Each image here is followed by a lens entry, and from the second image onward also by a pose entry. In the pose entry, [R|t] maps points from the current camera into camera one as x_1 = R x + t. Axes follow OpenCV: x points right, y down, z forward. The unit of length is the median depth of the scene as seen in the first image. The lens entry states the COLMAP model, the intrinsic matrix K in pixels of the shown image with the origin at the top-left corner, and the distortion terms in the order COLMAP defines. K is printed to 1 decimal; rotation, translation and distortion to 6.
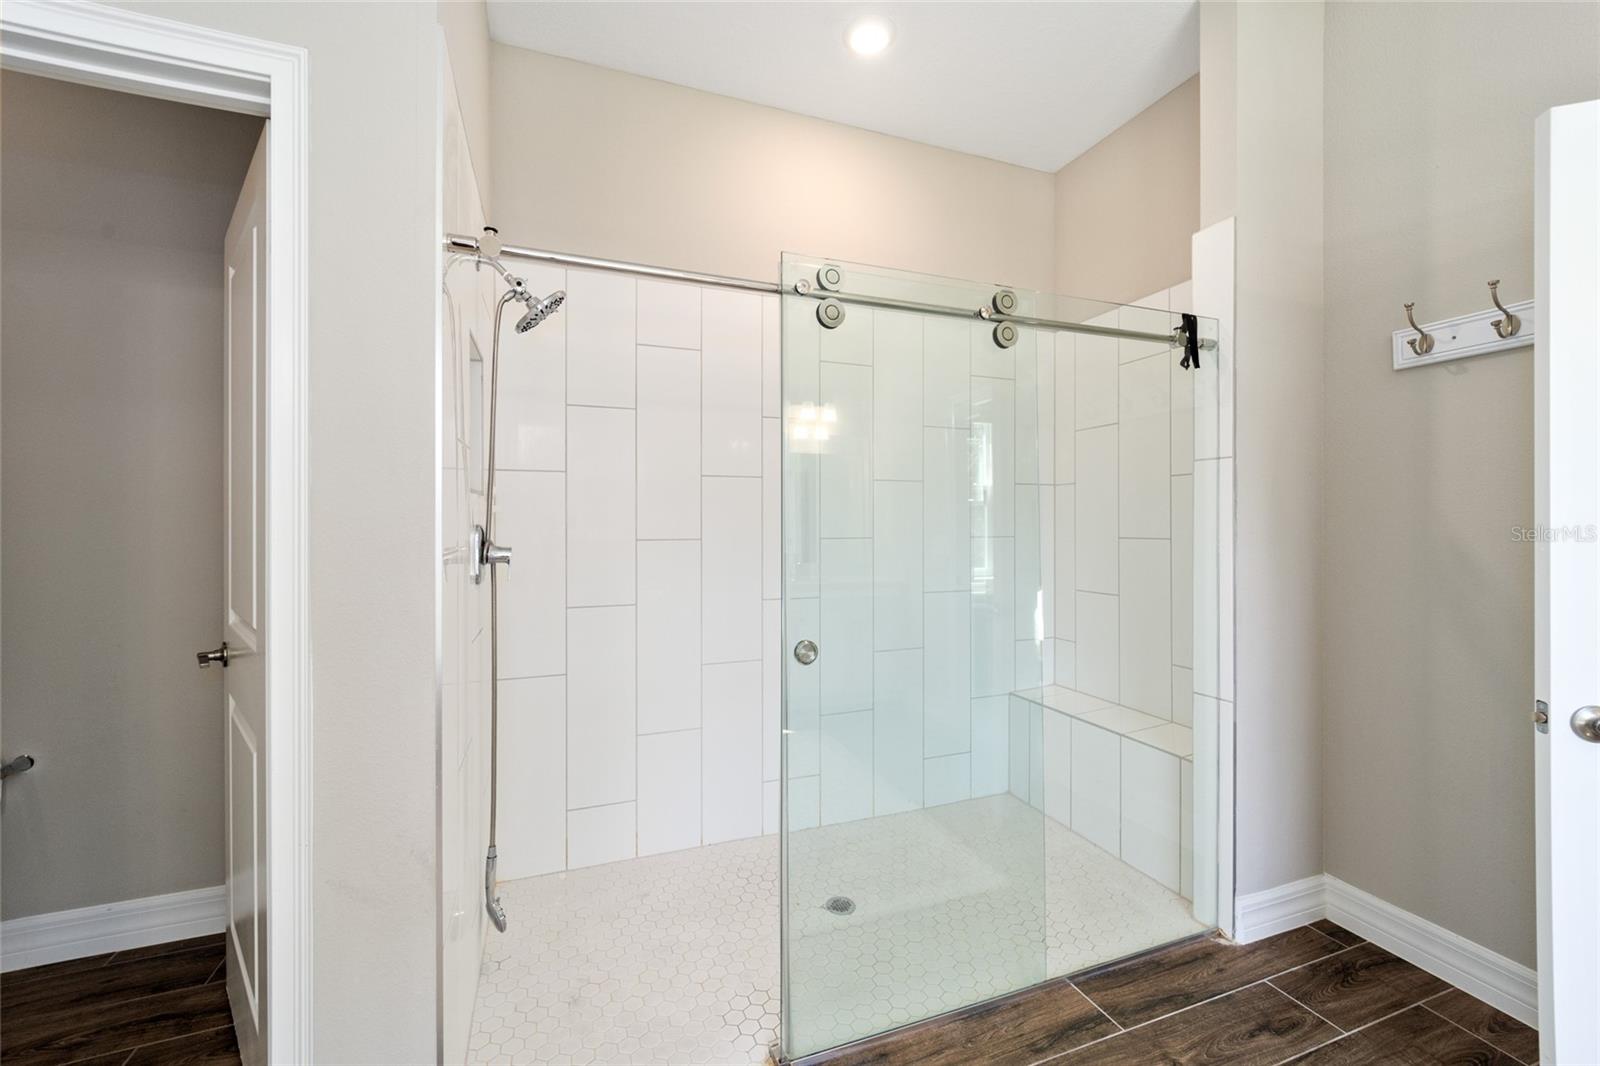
lens RADIAL K [[637.1, 0, 797.0], [0, 637.1, 530.5], [0, 0, 1]] dist [-0.002592, -0.000542]
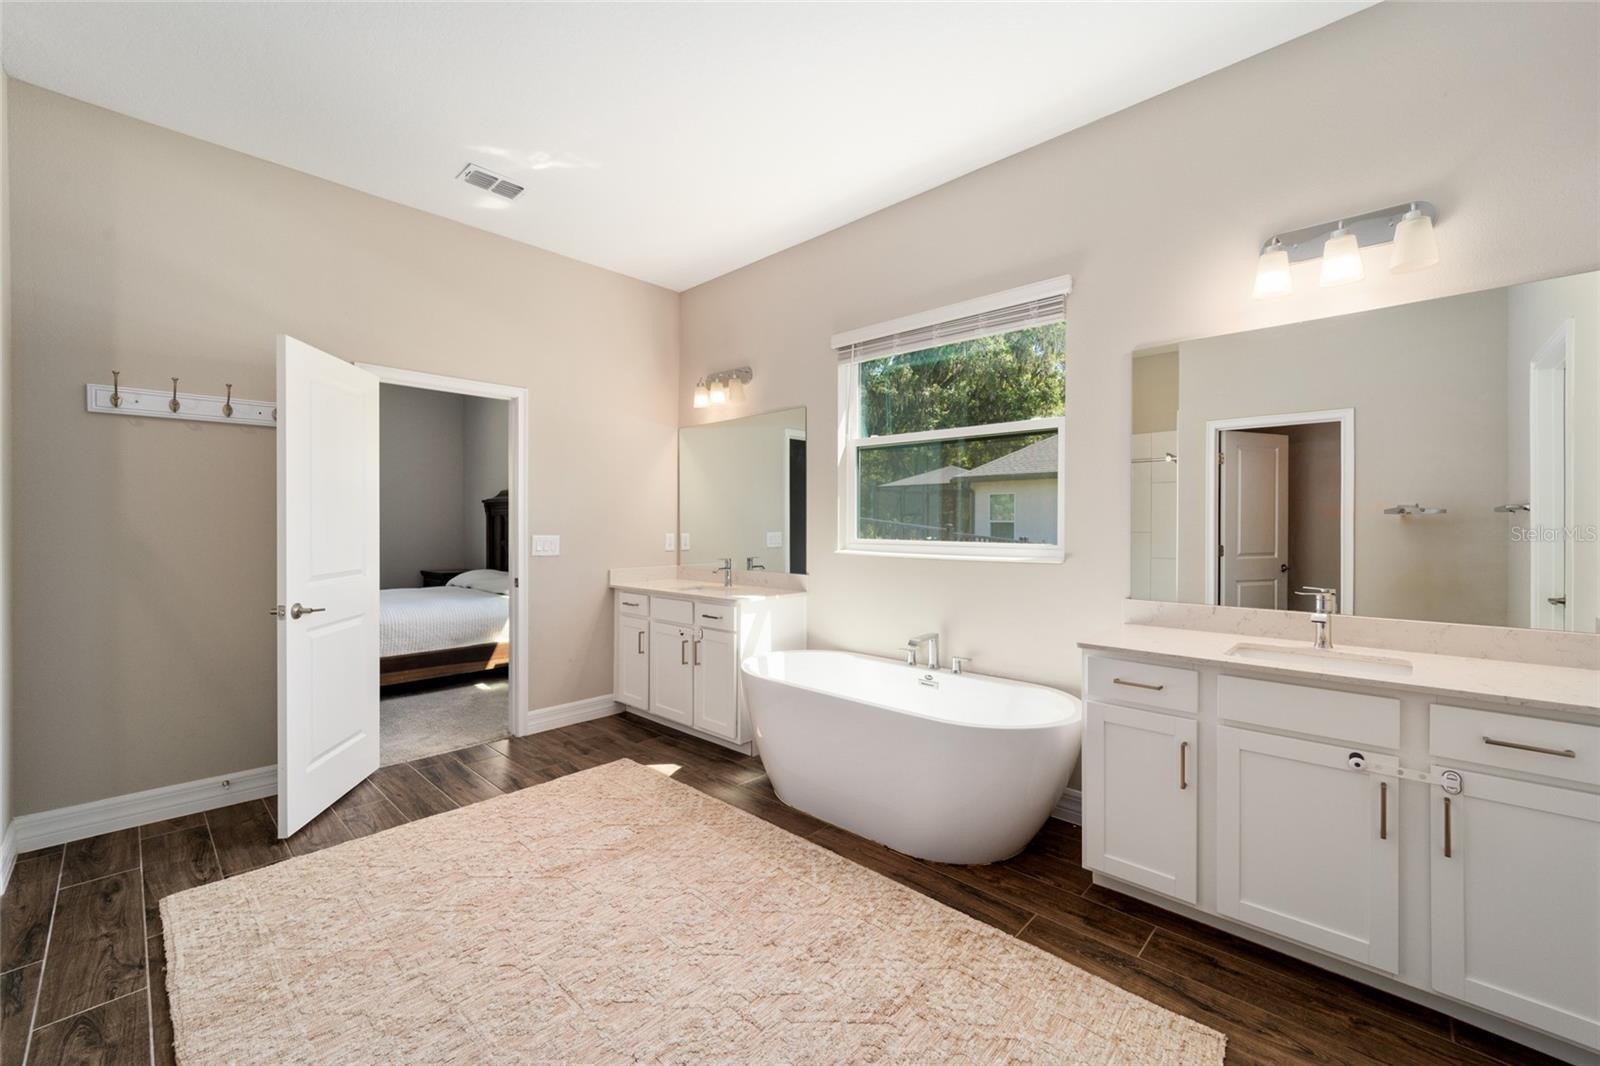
lens RADIAL K [[637.1, 0, 797.8], [0, 637.1, 529.5], [0, 0, 1]] dist [-0.002592, -0.000542]
pose [[-0.452496, 0.000438, 0.891766, -1.082252], [0.005174, 0.999984, 0.002133, 0.009216], [-0.891752, 0.005579, -0.452491, 0.281216]]
